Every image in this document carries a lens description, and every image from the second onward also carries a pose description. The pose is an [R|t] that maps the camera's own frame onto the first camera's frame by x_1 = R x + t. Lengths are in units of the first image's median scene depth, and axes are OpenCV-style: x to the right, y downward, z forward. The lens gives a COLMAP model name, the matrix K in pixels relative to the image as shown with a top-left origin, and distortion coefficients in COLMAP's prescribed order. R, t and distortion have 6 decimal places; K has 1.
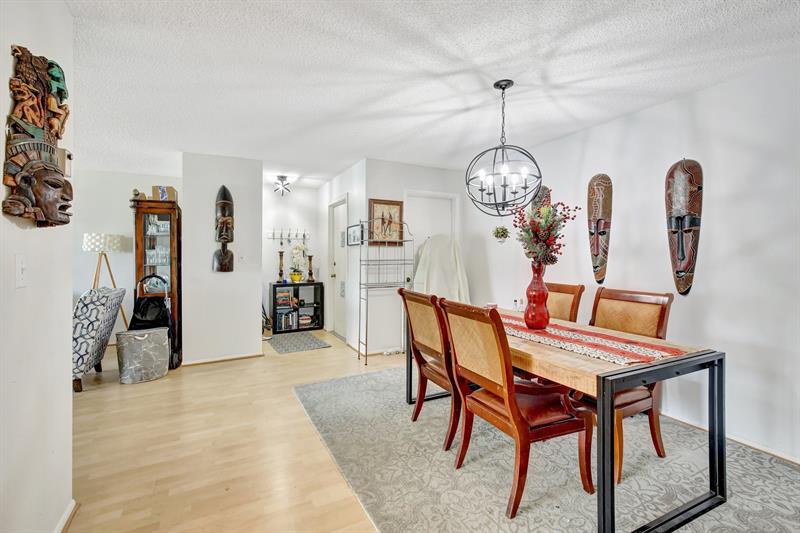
lens RADIAL K [[378.5, 0, 400.0], [0, 378.5, 266.5], [0, 0, 1]] dist [-0.002107, -0.000268]
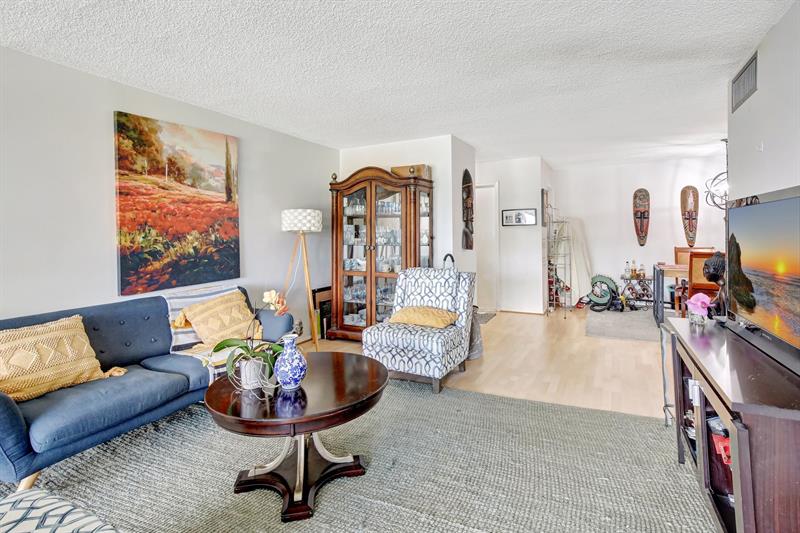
lens RADIAL K [[393.9, 0, 399.4], [0, 393.9, 232.4], [0, 0, 1]] dist [0.002094, -0.000048]
pose [[0.810942, -0.008081, 0.585071, -2.189060], [0.031100, 0.999087, -0.029307, -0.014944], [-0.584300, 0.041962, 0.810452, 0.388600]]
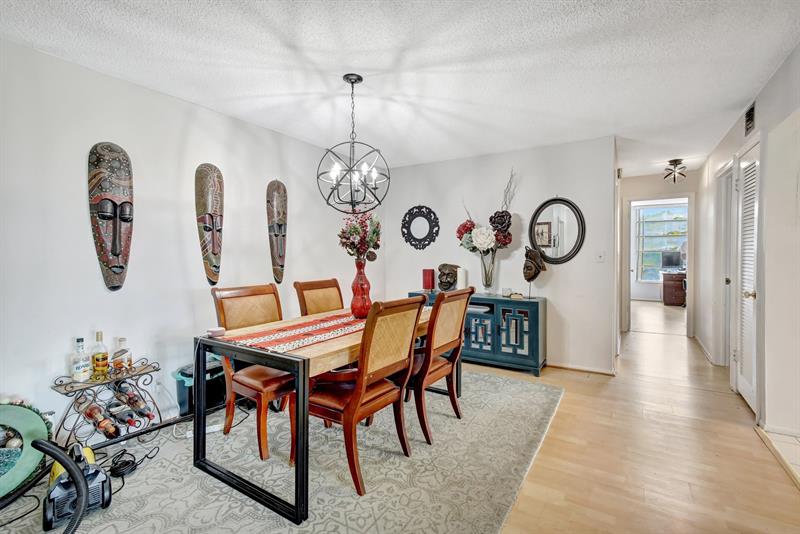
lens RADIAL K [[362.8, 0, 416.1], [0, 362.8, 268.6], [0, 0, 1]] dist [0.002625, 0.000260]
pose [[-0.539040, -0.033774, 0.841603, -0.620973], [0.028583, 0.997887, 0.058353, -0.040758], [-0.841795, 0.055510, -0.536935, 1.387256]]
